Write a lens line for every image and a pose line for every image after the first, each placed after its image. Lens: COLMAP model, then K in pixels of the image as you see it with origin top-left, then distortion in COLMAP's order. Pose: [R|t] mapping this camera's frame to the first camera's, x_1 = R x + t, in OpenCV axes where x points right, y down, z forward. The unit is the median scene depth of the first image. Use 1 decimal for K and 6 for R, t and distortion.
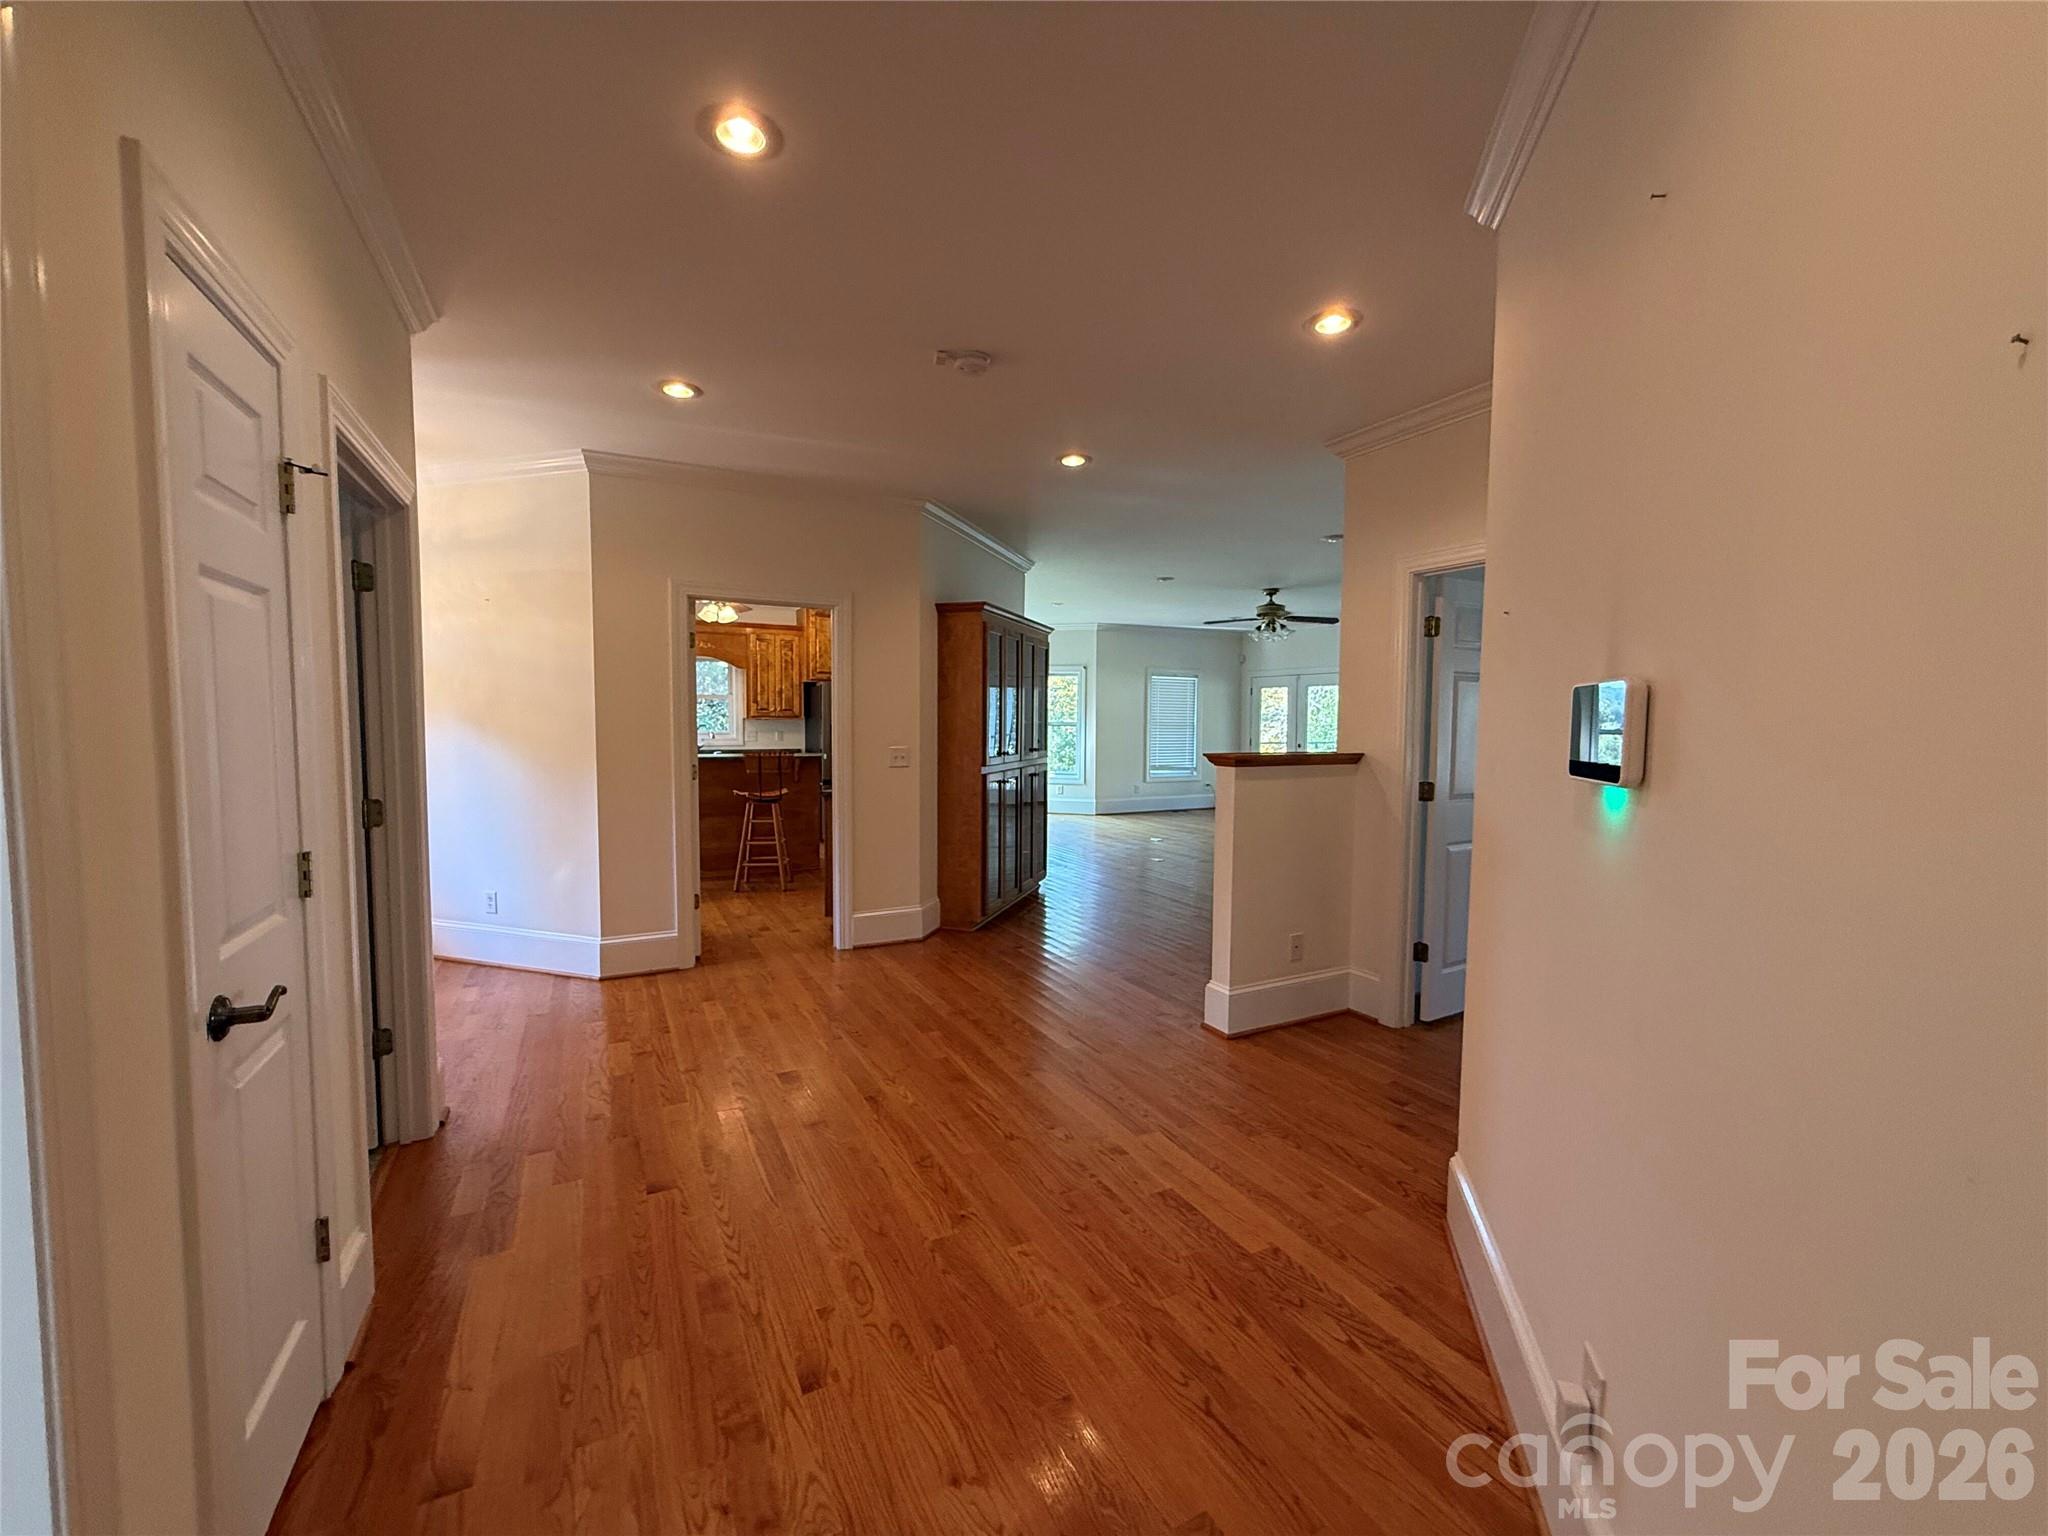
lens RADIAL K [[820.2, 0, 1011.8], [0, 820.2, 772.9], [0, 0, 1]] dist [-0.000380, -0.000088]
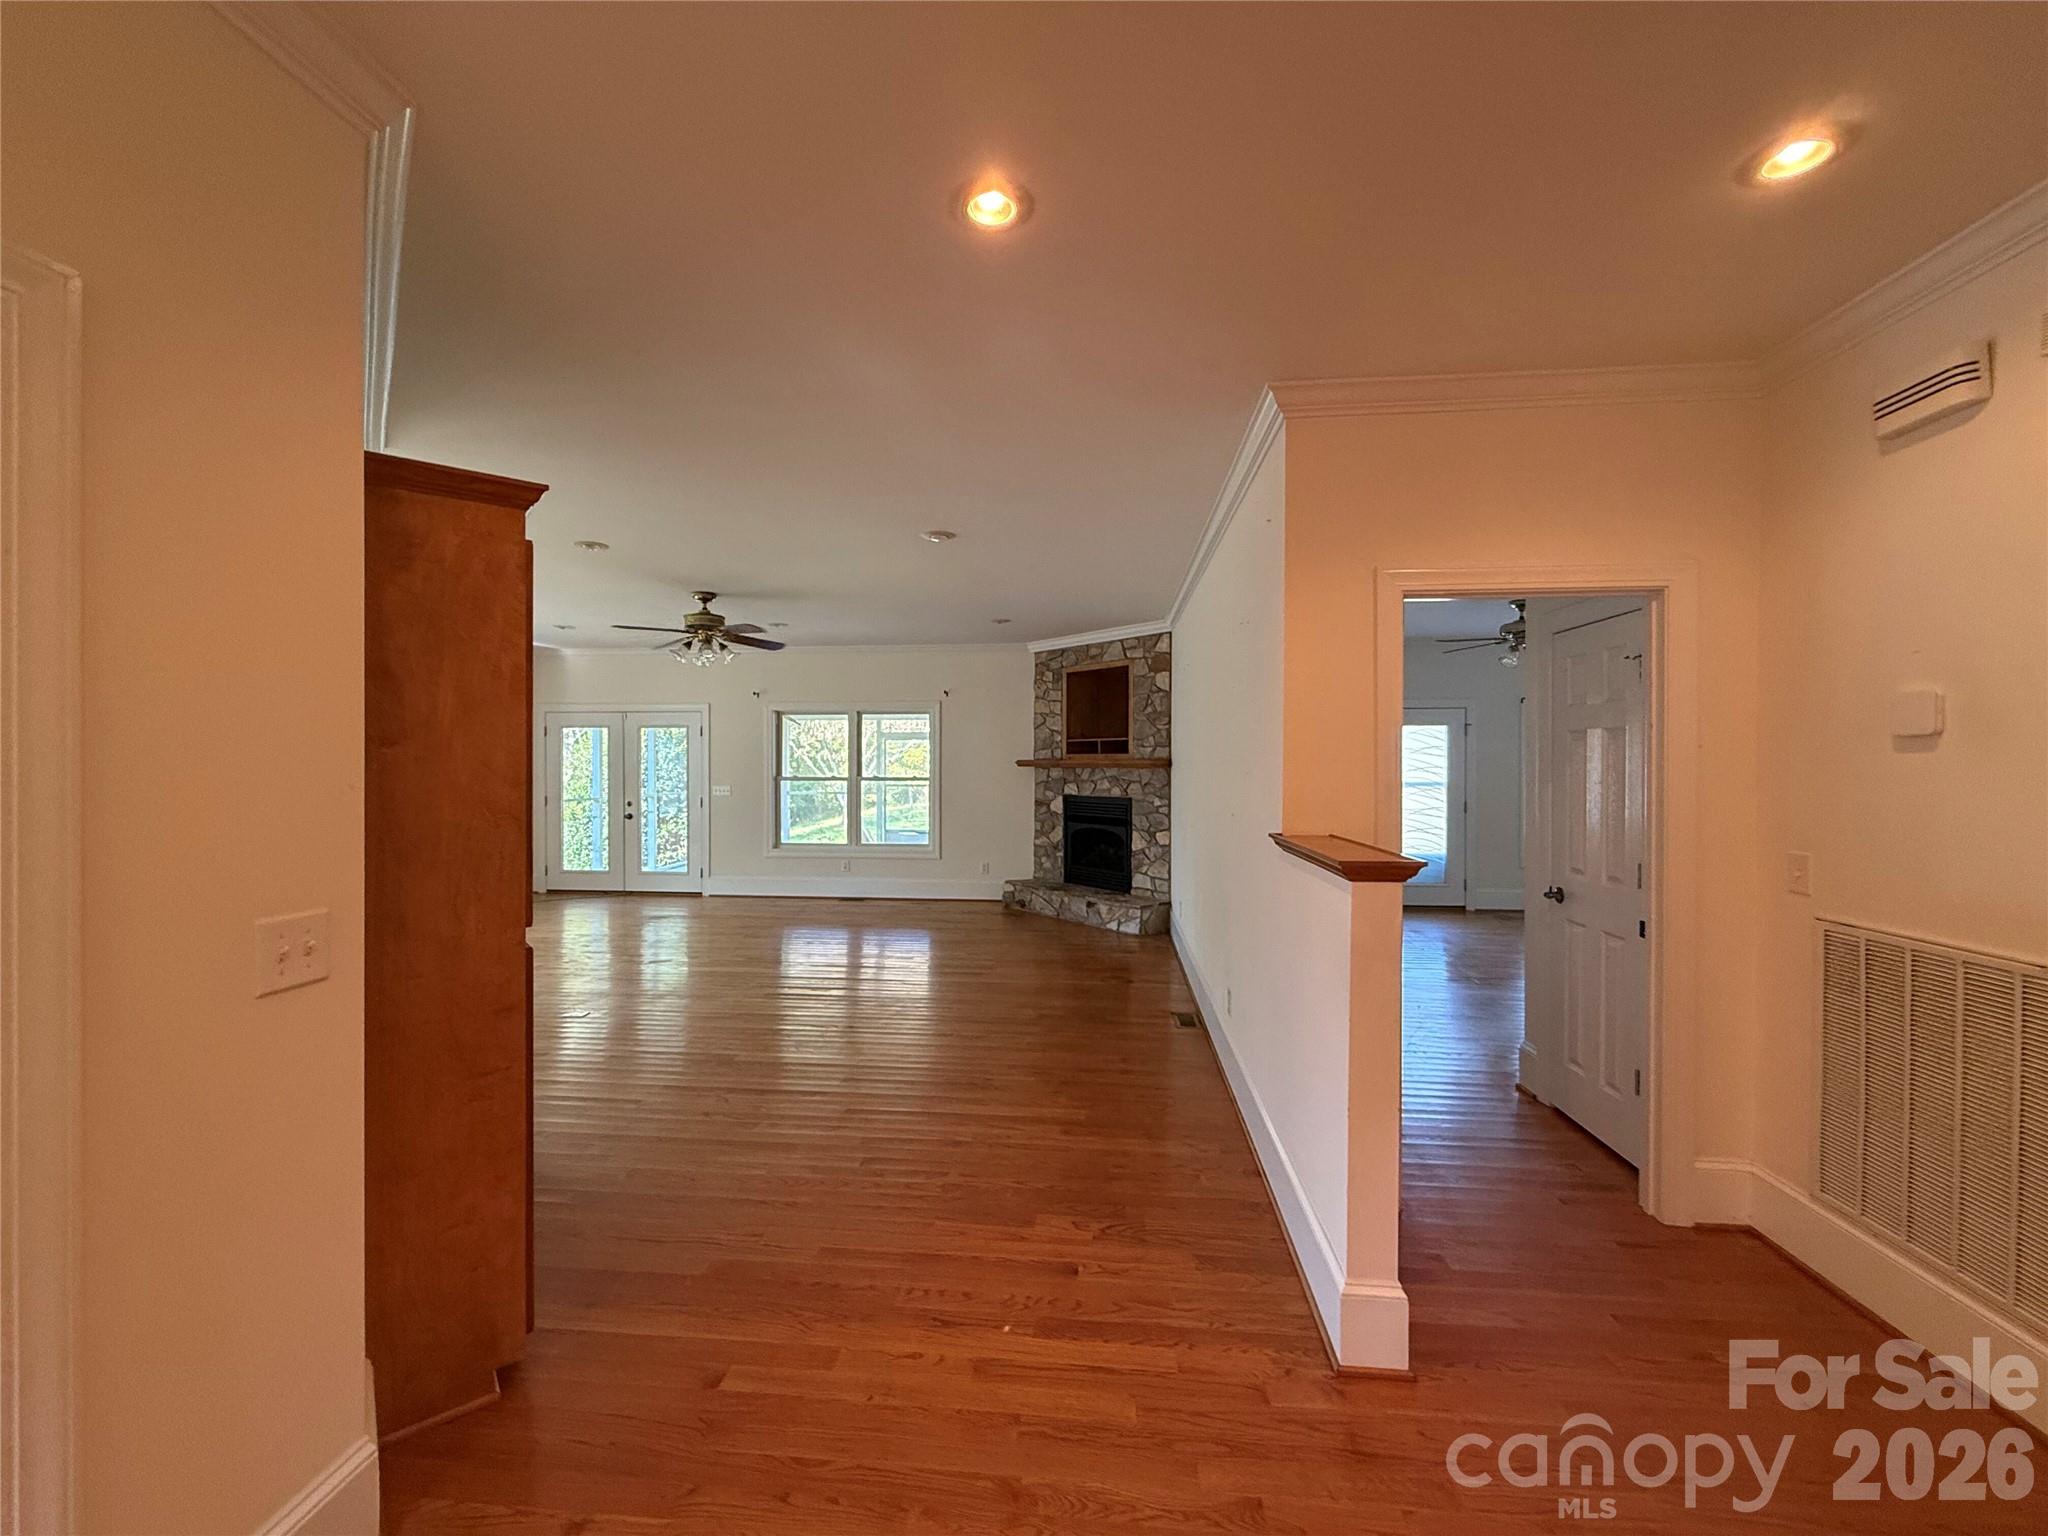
lens RADIAL K [[820.2, 0, 1030.9], [0, 820.2, 770.0], [0, 0, 1]] dist [-0.000380, -0.000088]
pose [[0.531911, -0.013186, 0.846698, -0.142645], [0.060456, 0.997919, -0.022439, -0.035753], [-0.844639, 0.063124, 0.531601, 0.387267]]
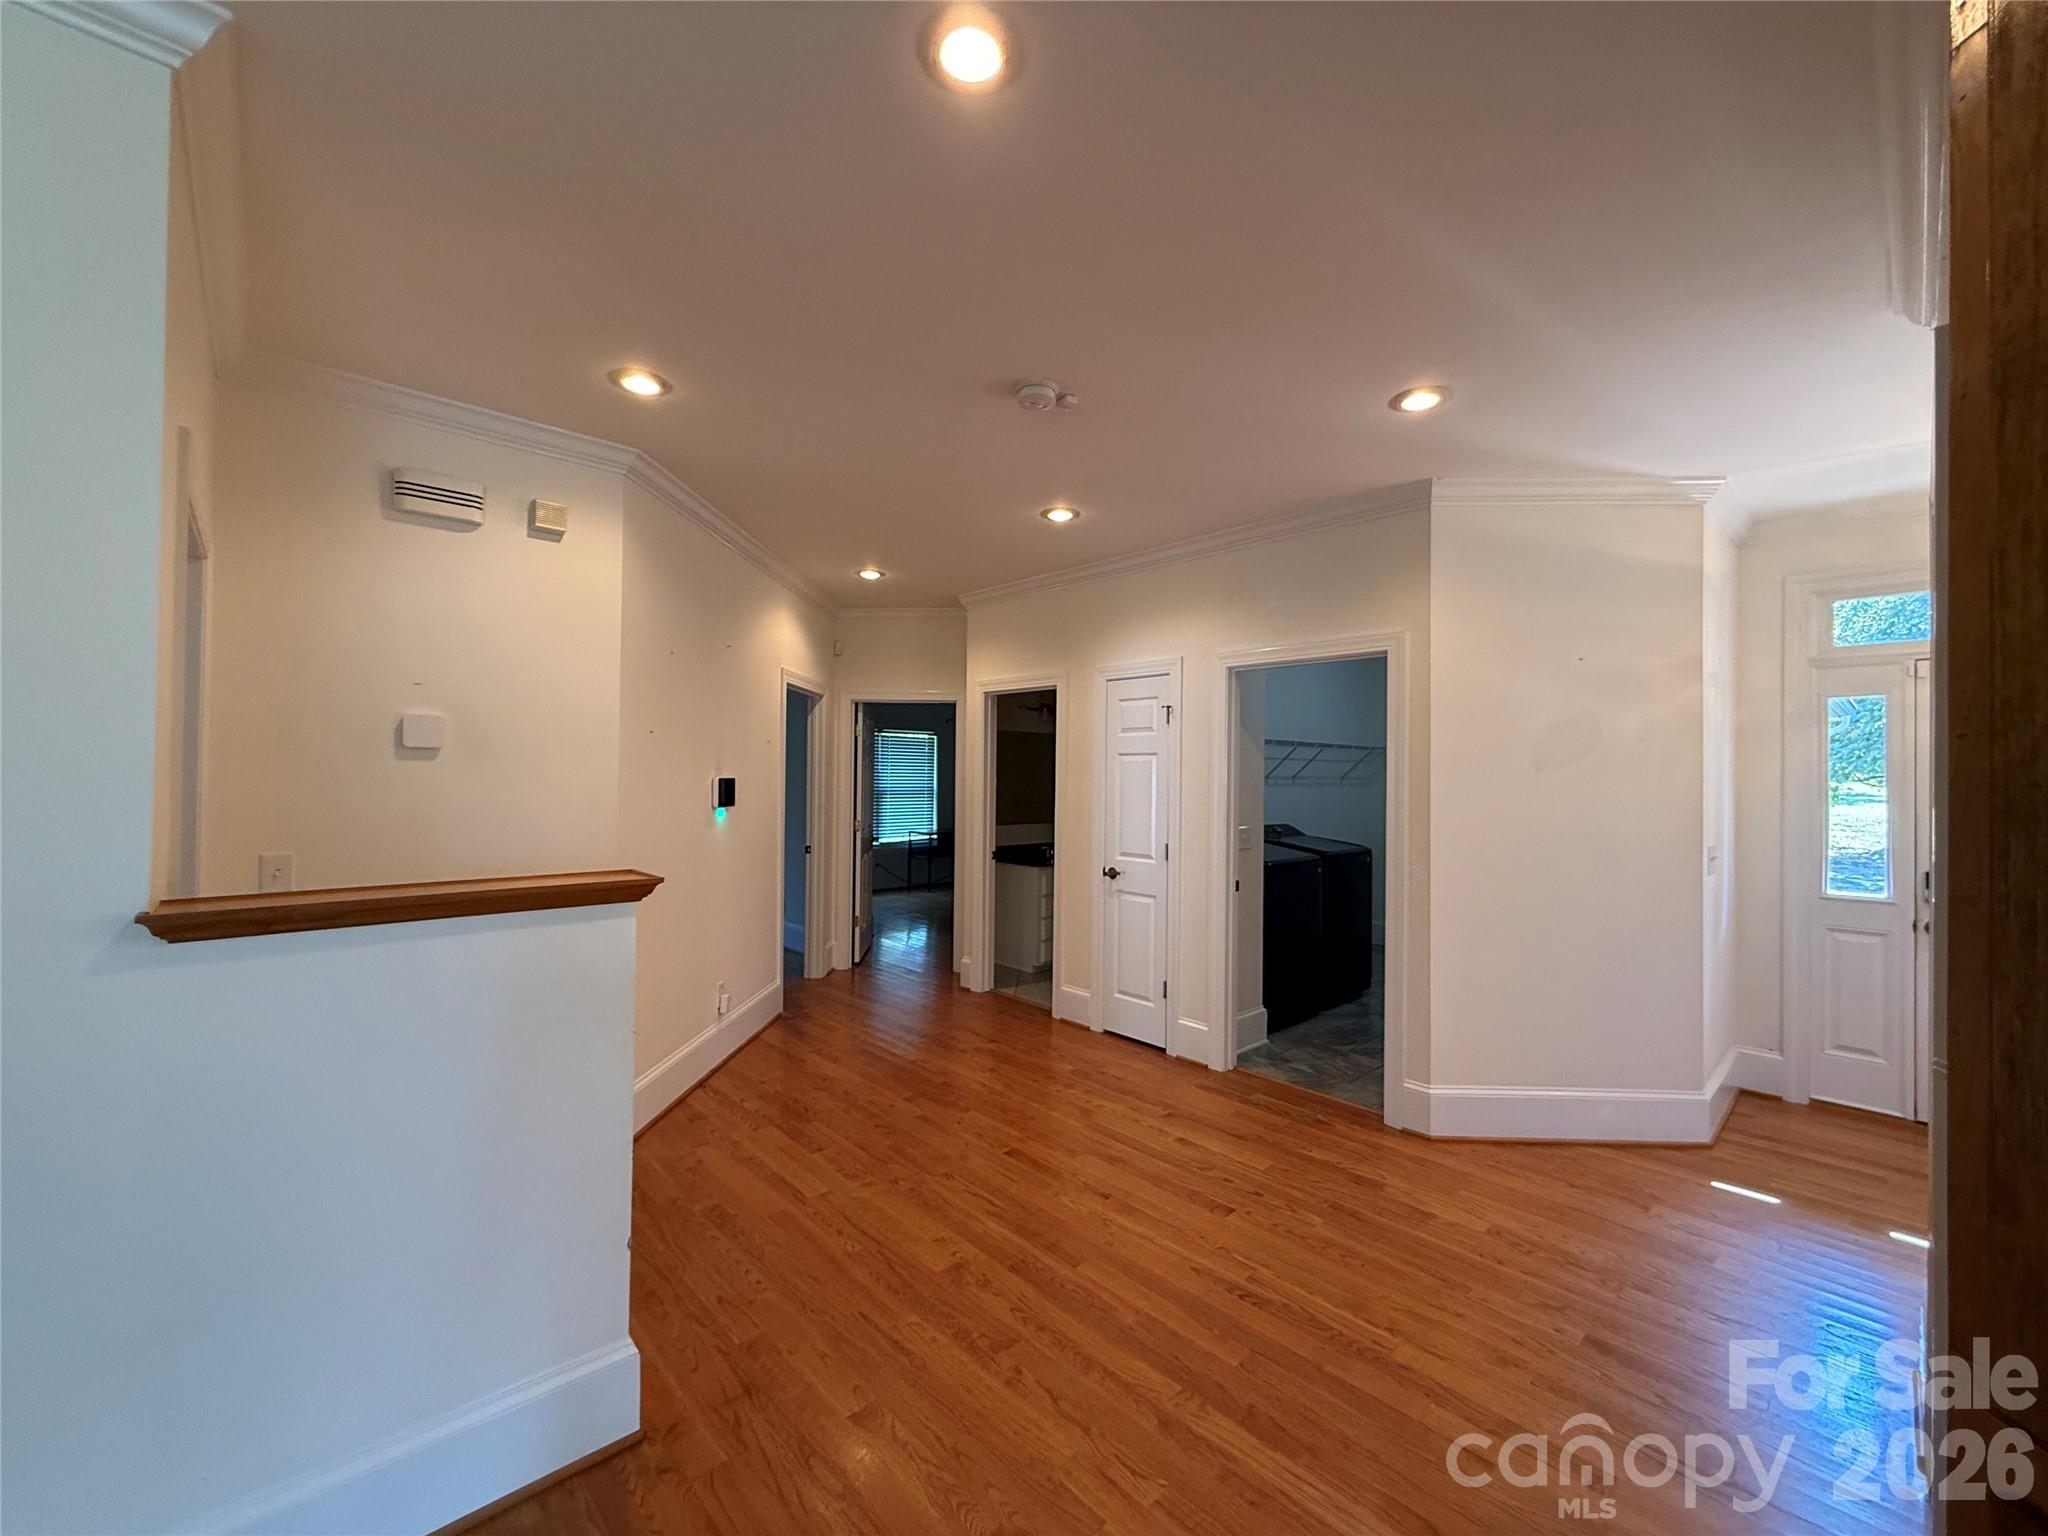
lens RADIAL K [[820.2, 0, 1002.7], [0, 820.2, 763.7], [0, 0, 1]] dist [-0.000380, -0.000088]
pose [[-0.963693, -0.023025, -0.266017, 0.087120], [-0.039778, 0.997538, 0.057760, -0.059105], [0.264032, 0.066244, -0.962236, 0.692011]]
